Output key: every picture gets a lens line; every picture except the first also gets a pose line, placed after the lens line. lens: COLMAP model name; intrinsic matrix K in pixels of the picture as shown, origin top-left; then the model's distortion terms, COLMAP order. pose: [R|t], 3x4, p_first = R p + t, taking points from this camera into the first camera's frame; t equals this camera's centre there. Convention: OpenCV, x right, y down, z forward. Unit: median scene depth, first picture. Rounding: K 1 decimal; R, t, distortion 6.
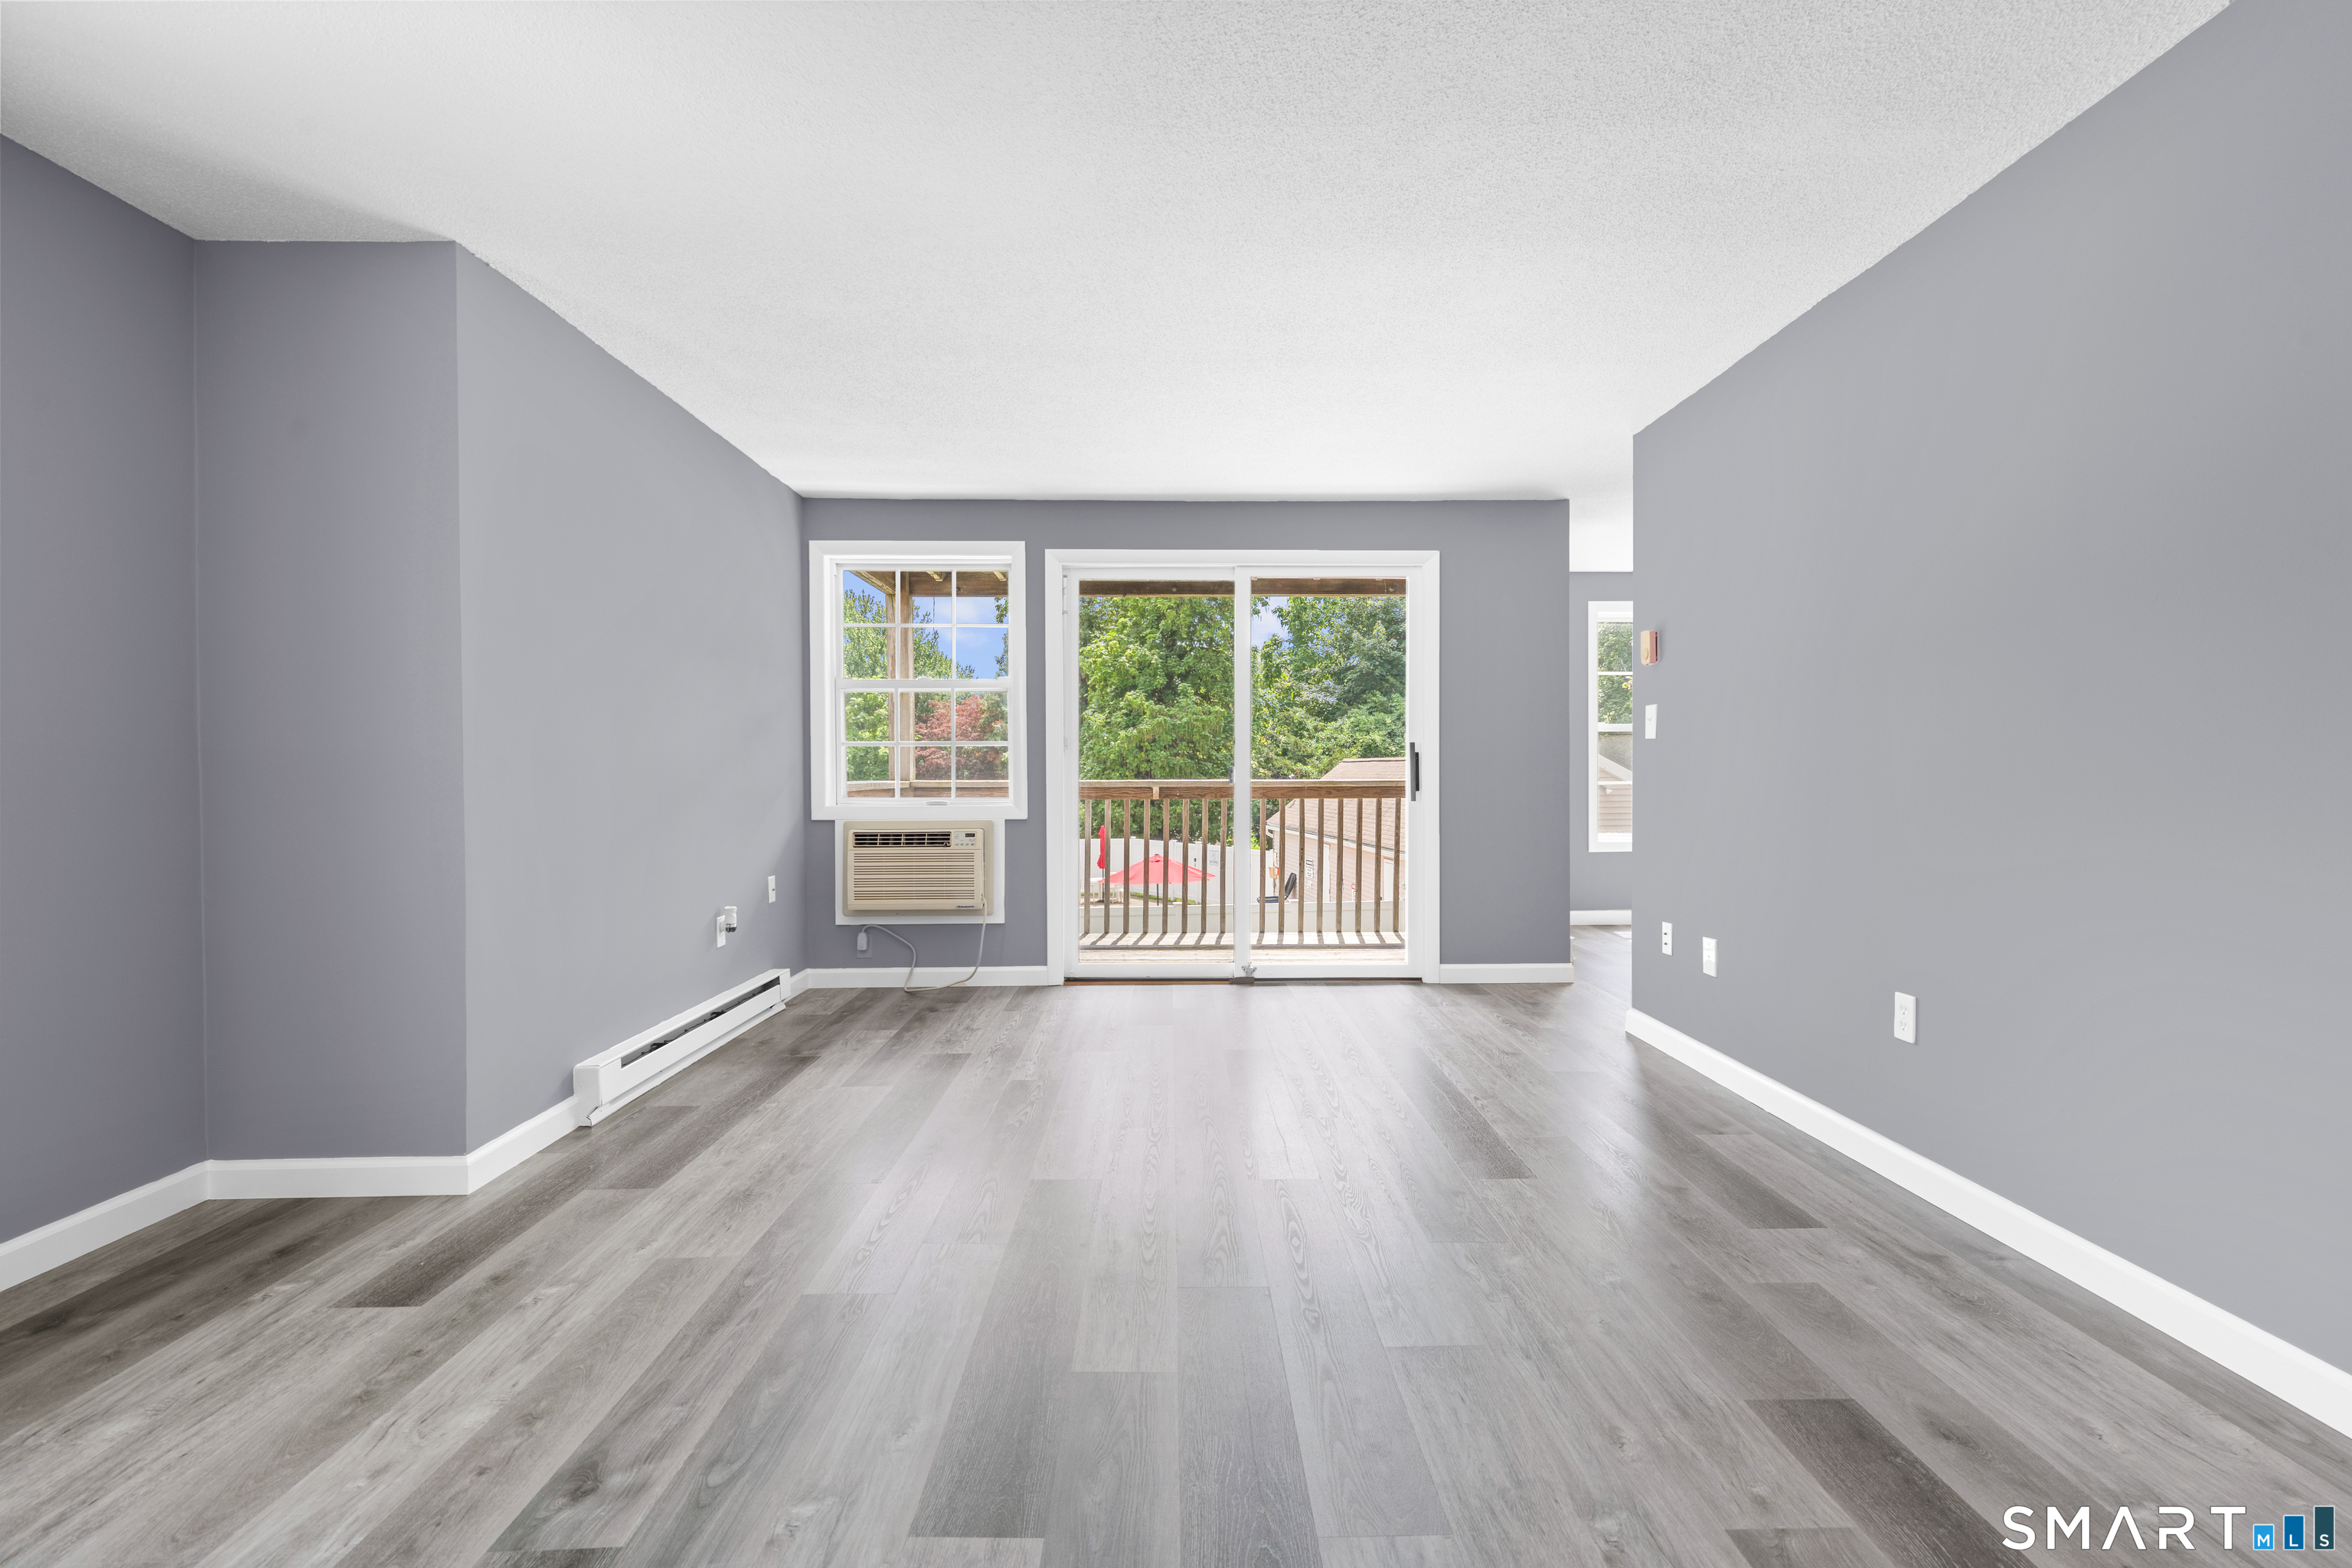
lens RADIAL K [[1062.7, 0, 1181.2], [0, 1062.7, 784.0], [0, 0, 1]] dist [-0.002741, 0.002414]
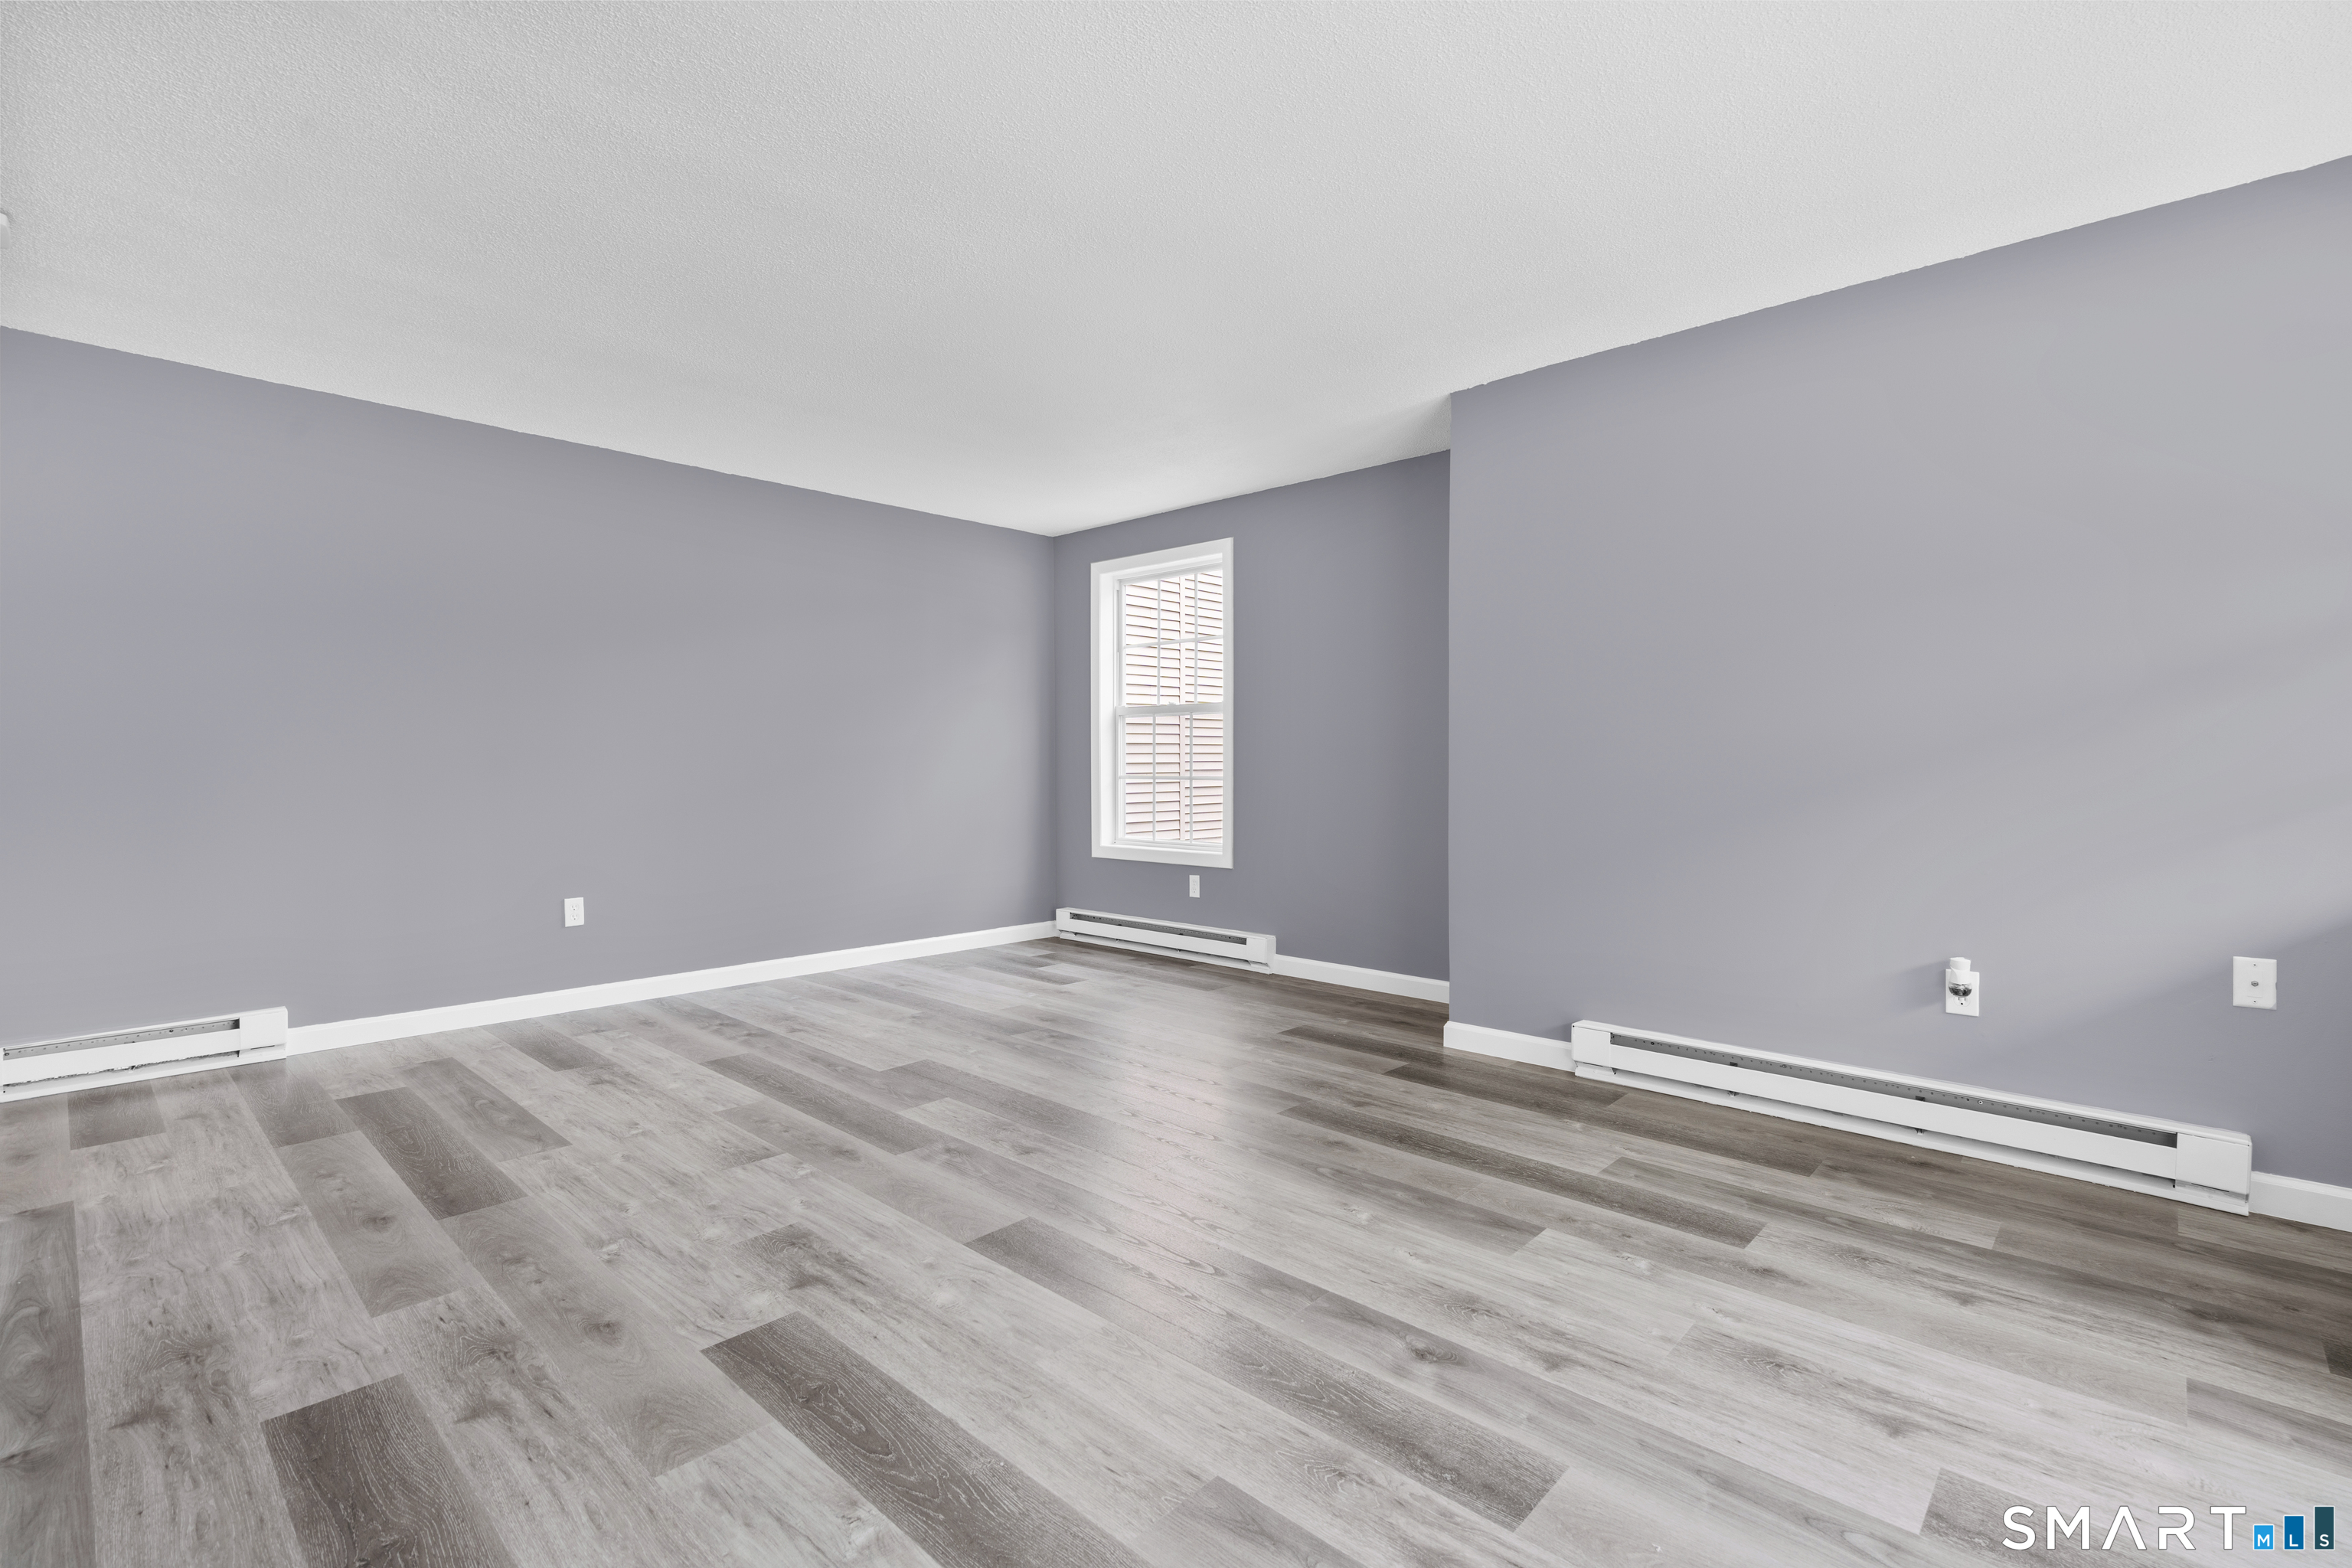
lens RADIAL K [[1062.7, 0, 1185.8], [0, 1062.7, 788.3], [0, 0, 1]] dist [-0.002741, 0.002414]
pose [[-0.688131, 0.025126, -0.725151, 0.362577], [-0.005339, 0.999198, 0.039688, -0.014543], [0.725566, 0.031182, -0.687445, 1.004448]]
